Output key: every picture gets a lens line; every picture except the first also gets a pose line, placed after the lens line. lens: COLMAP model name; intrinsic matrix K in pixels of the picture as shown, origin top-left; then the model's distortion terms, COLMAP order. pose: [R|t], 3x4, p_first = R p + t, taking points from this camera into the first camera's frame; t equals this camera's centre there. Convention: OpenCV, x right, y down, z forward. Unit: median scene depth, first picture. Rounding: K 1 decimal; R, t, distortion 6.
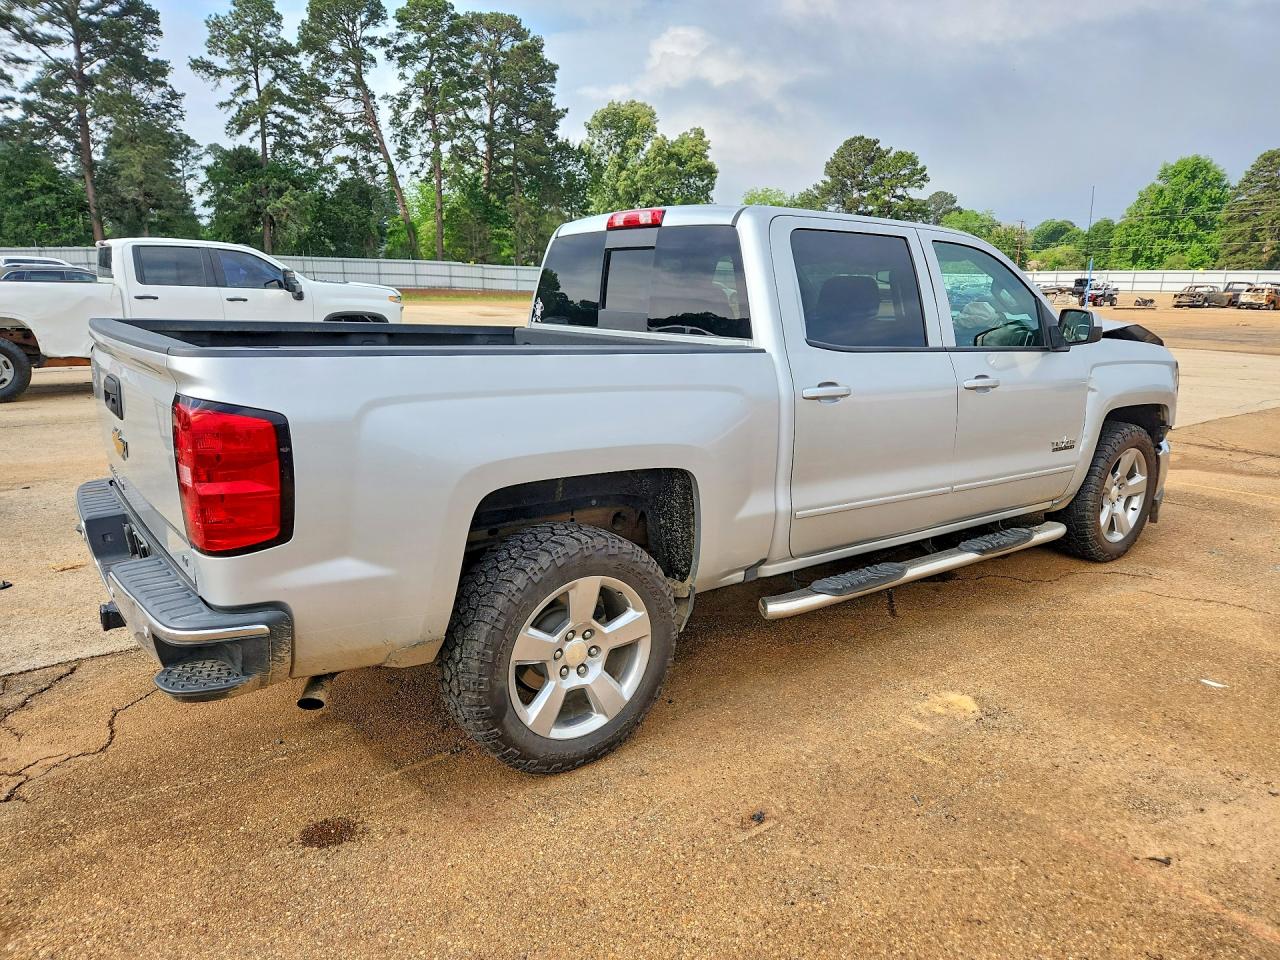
lens RADIAL K [[874.0, 0, 640.7], [0, 874.0, 473.6], [0, 0, 1]] dist [0.043892, -0.033262]
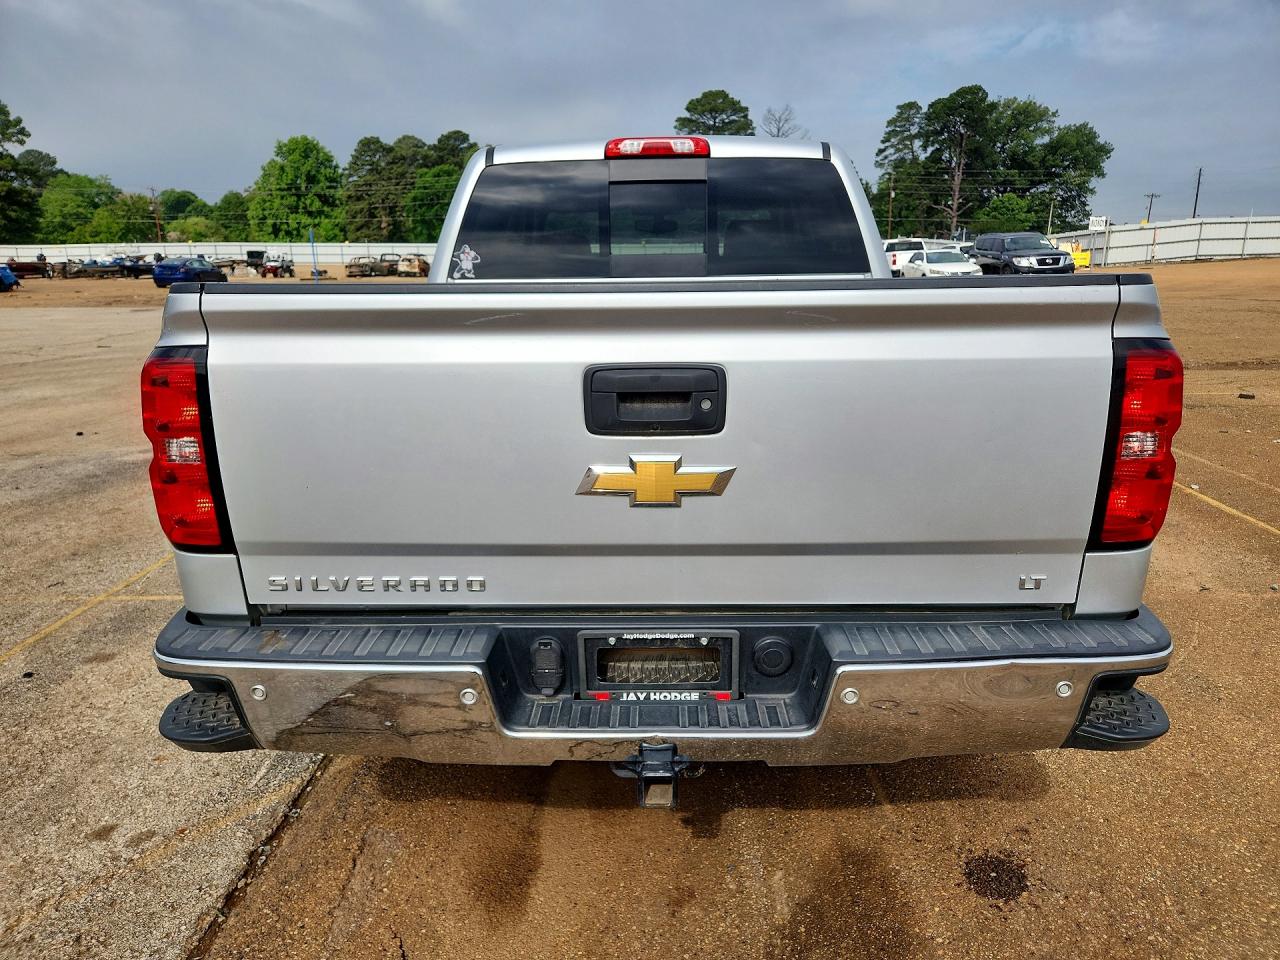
lens RADIAL K [[874.0, 0, 643.0], [0, 874.0, 493.1], [0, 0, 1]] dist [0.043892, -0.033262]
pose [[0.625384, -0.216422, 0.749704, -0.774372], [0.179594, 0.974896, 0.131617, -0.078050], [-0.759369, 0.052331, 0.648553, 0.489191]]
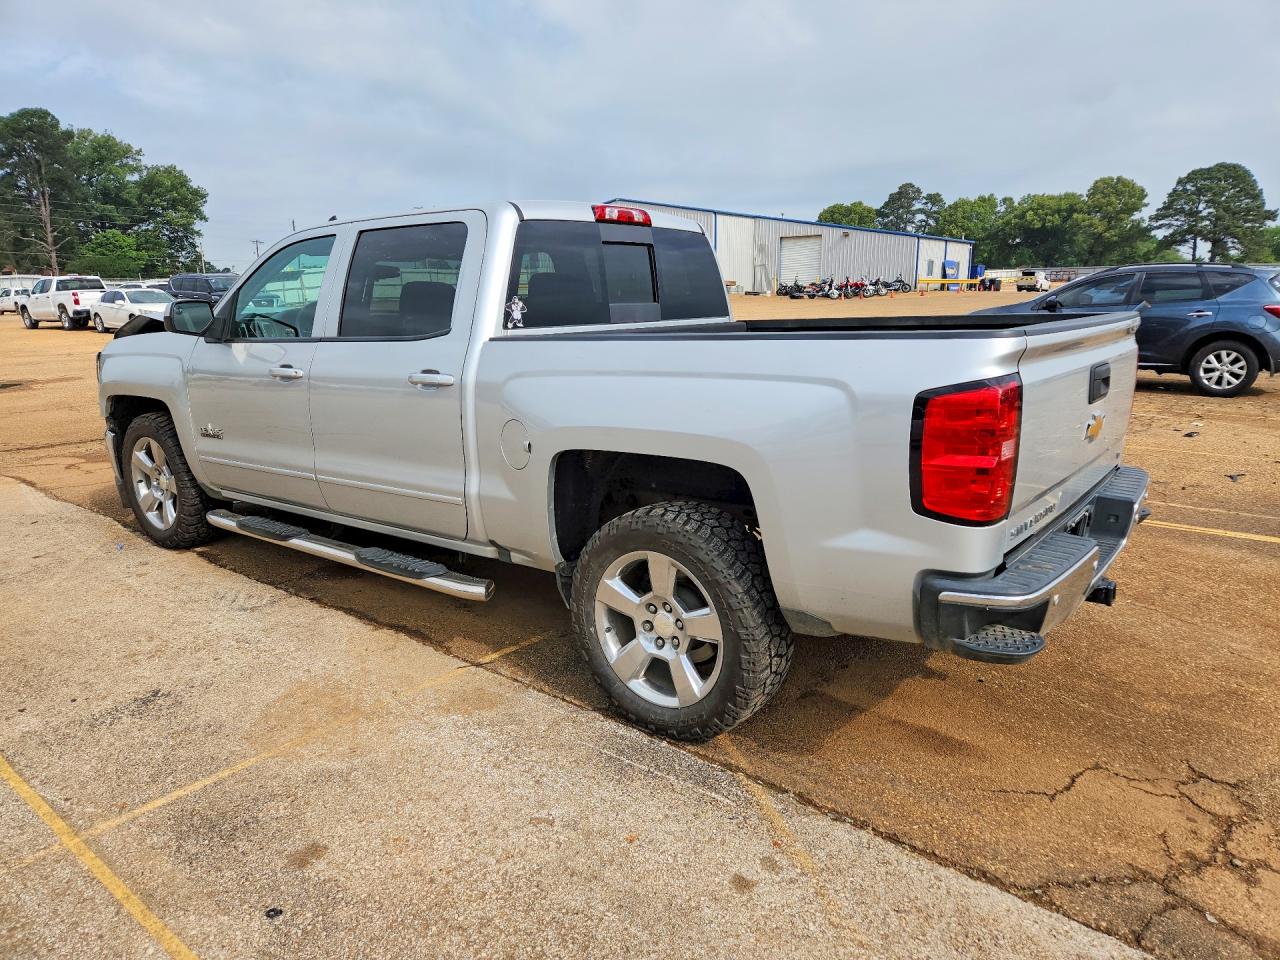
lens RADIAL K [[874.0, 0, 635.9], [0, 874.0, 492.4], [0, 0, 1]] dist [0.043892, -0.033262]
pose [[-0.261412, -0.224894, 0.938662, -1.106488], [0.207339, 0.936693, 0.282165, -0.285672], [-0.942695, 0.268383, -0.198233, 1.338897]]
